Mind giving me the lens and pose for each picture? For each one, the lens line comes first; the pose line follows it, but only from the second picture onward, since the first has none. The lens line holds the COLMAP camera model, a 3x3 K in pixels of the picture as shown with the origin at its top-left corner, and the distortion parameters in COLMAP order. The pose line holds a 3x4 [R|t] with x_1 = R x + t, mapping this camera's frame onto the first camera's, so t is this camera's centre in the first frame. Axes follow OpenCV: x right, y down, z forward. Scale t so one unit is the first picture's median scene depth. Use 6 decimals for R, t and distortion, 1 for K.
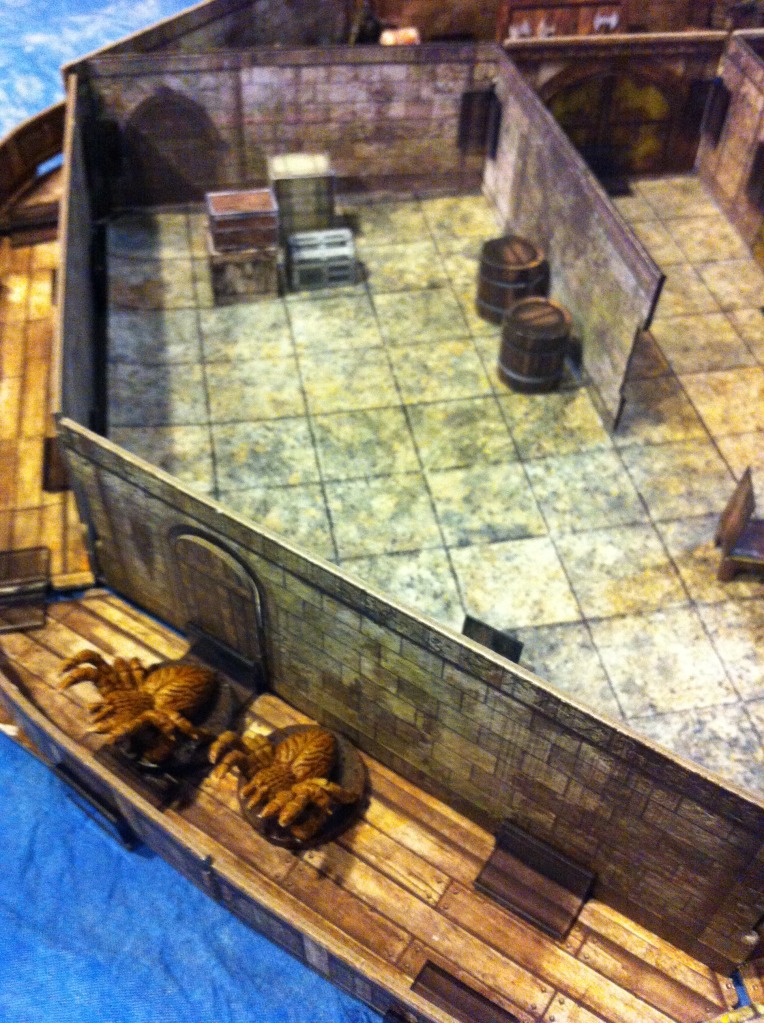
lens RADIAL K [[989.8, 0, 382.0], [0, 989.8, 511.5], [0, 0, 1]] dist [0.105389, -0.359145]
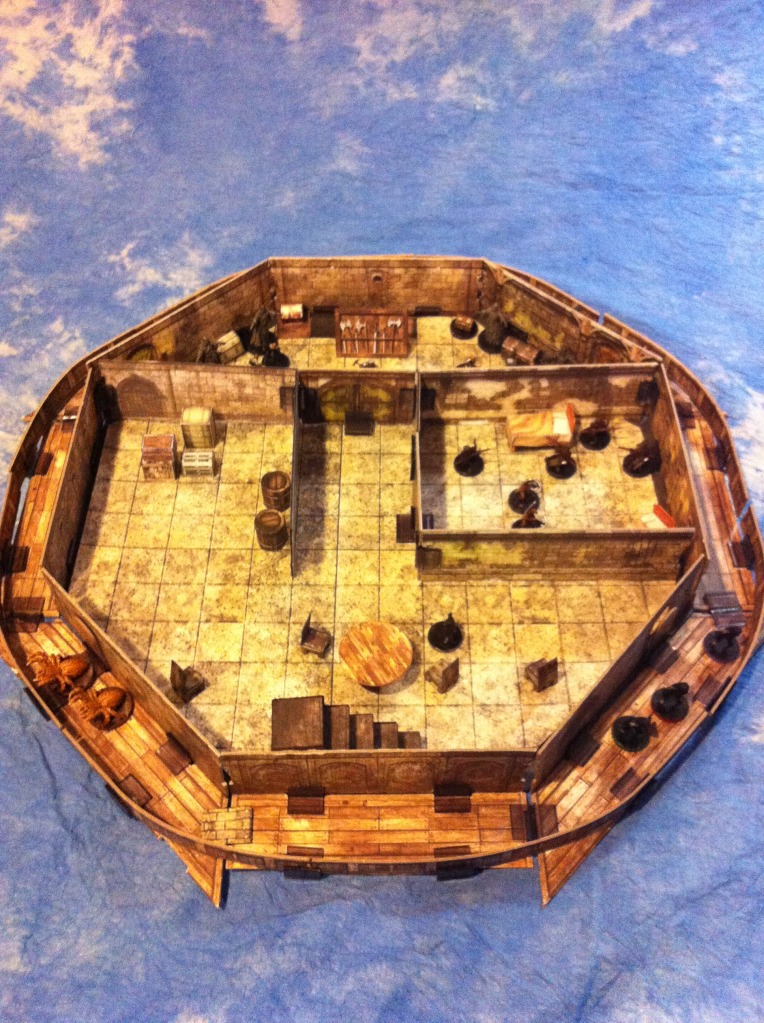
lens RADIAL K [[963.1, 0, 369.0], [0, 963.1, 510.7], [0, 0, 1]] dist [0.146790, -0.316541]
pose [[0.980743, 0.143177, -0.132830, 0.609421], [-0.130853, 0.986613, 0.097321, -0.421774], [0.144986, -0.078066, 0.986349, -1.029407]]
